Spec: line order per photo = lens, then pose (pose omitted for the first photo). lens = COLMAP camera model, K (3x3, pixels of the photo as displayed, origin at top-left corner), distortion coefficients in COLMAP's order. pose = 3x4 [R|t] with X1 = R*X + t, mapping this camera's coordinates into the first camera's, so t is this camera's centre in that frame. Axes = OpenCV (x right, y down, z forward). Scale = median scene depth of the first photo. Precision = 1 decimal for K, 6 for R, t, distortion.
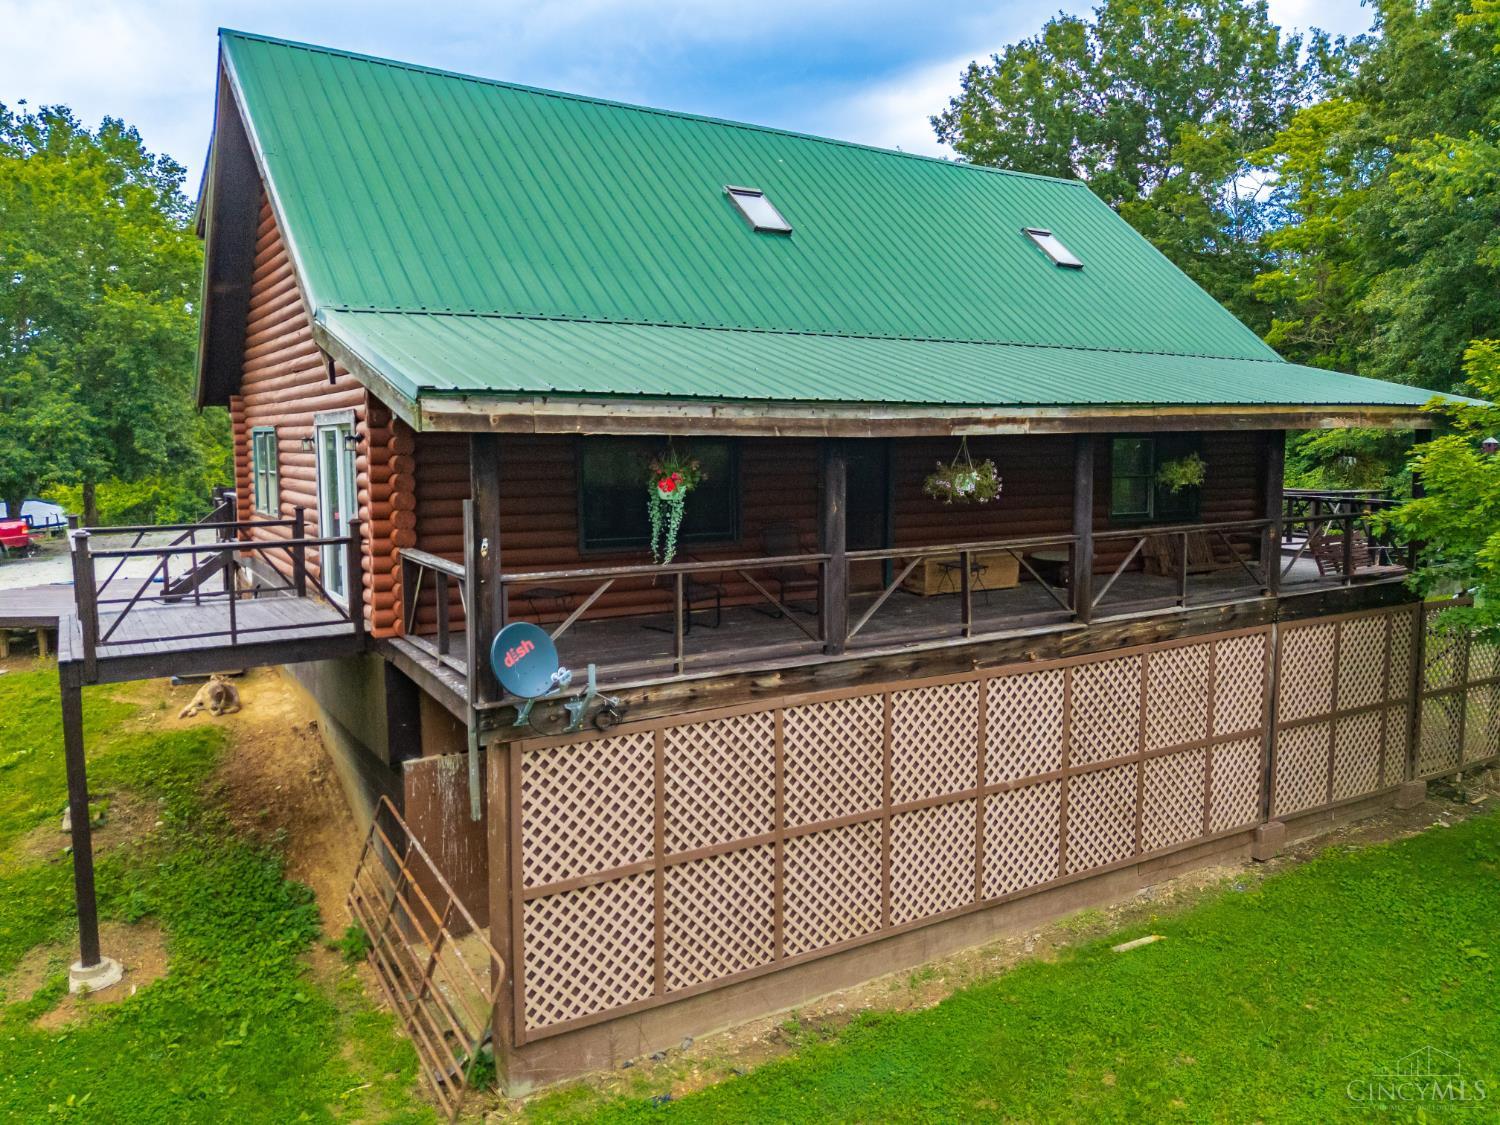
lens RADIAL K [[1123.7, 0, 750.0], [0, 1123.7, 562.5], [0, 0, 1]] dist [0.048374, -0.007976]
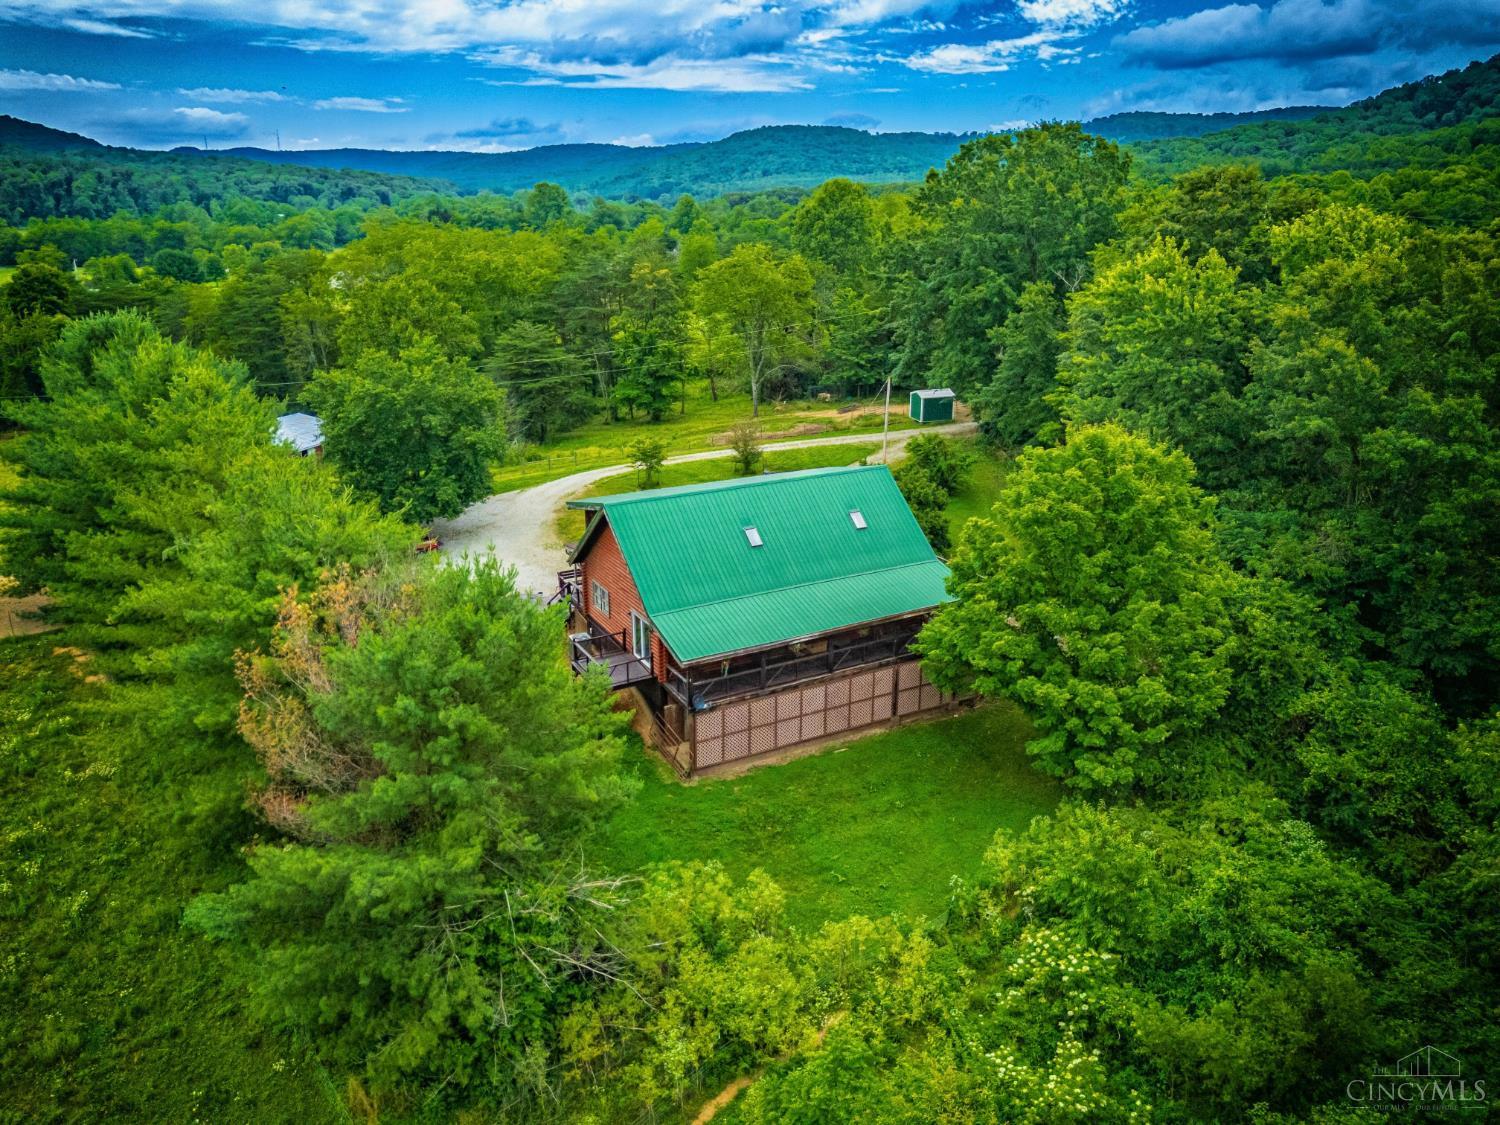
lens RADIAL K [[1117.2, 0, 750.0], [0, 1117.2, 562.5], [0, 0, 1]] dist [0.095612, -0.091764]
pose [[0.998576, 0.021053, -0.049013, 0.220740], [-0.010087, 0.976769, 0.214055, -1.301037], [0.052380, -0.213256, 0.975591, -3.078812]]
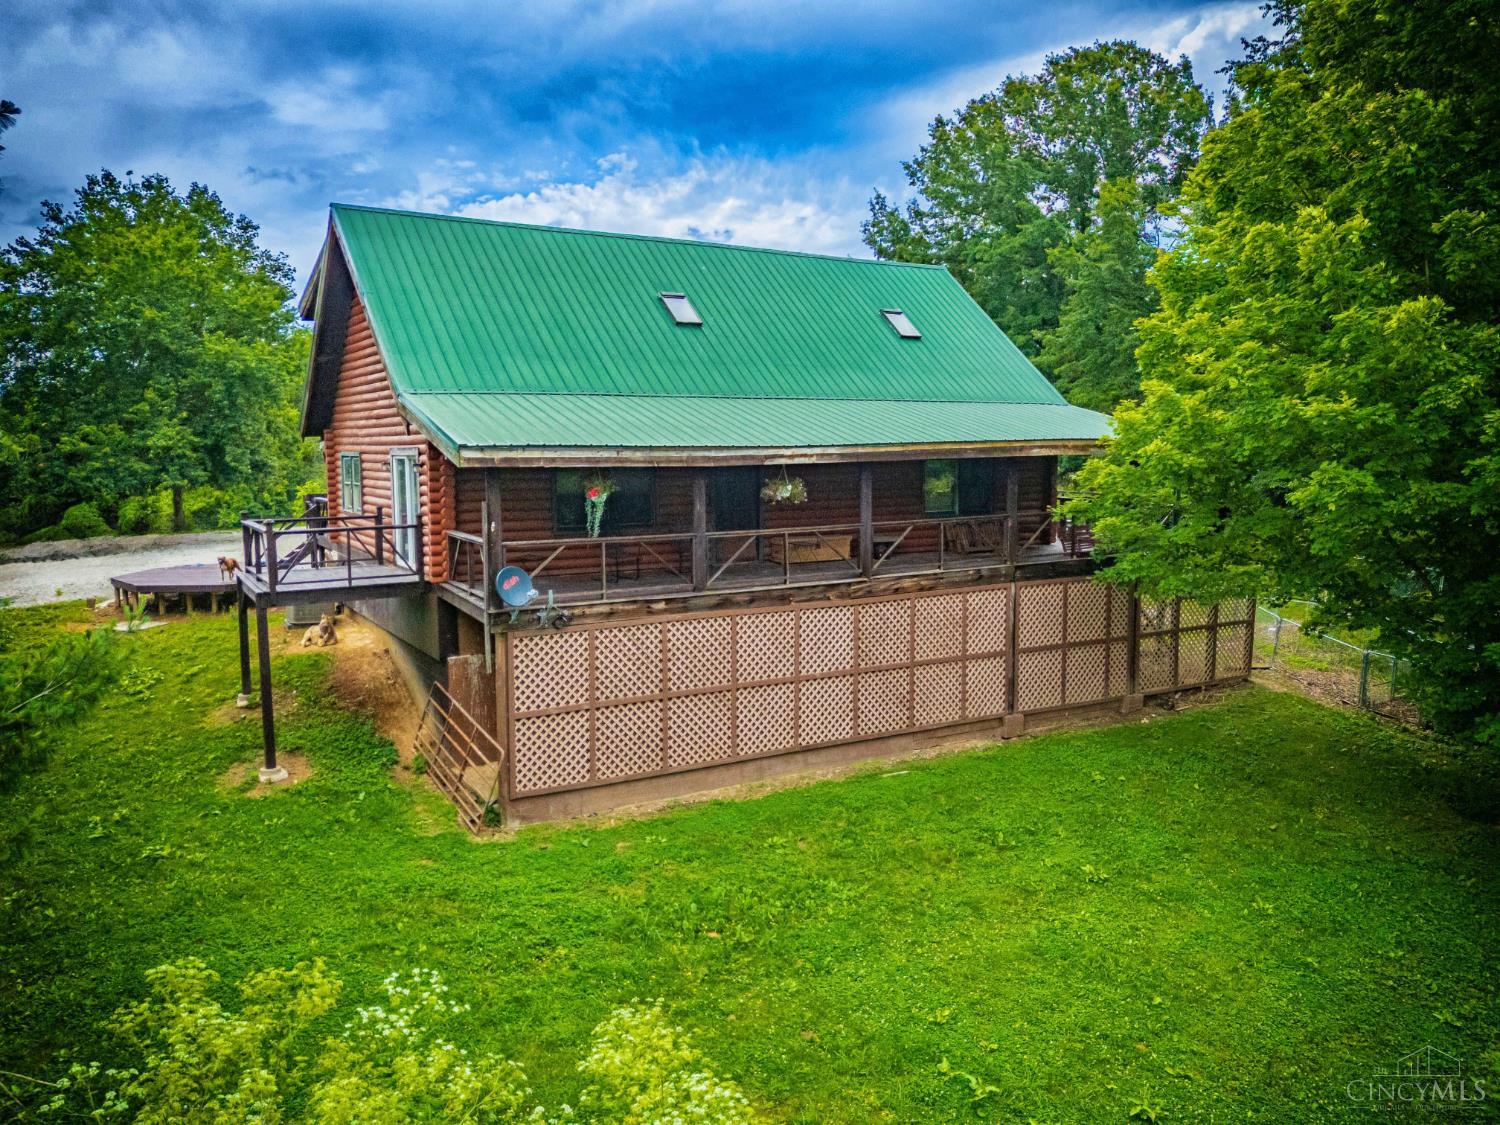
lens RADIAL K [[1117.2, 0, 750.0], [0, 1117.2, 562.5], [0, 0, 1]] dist [0.095612, -0.091764]
pose [[0.999685, -0.000341, -0.025104, 0.188965], [0.000271, 0.999996, -0.002775, 0.040470], [0.025105, 0.002768, 0.999681, -0.679011]]
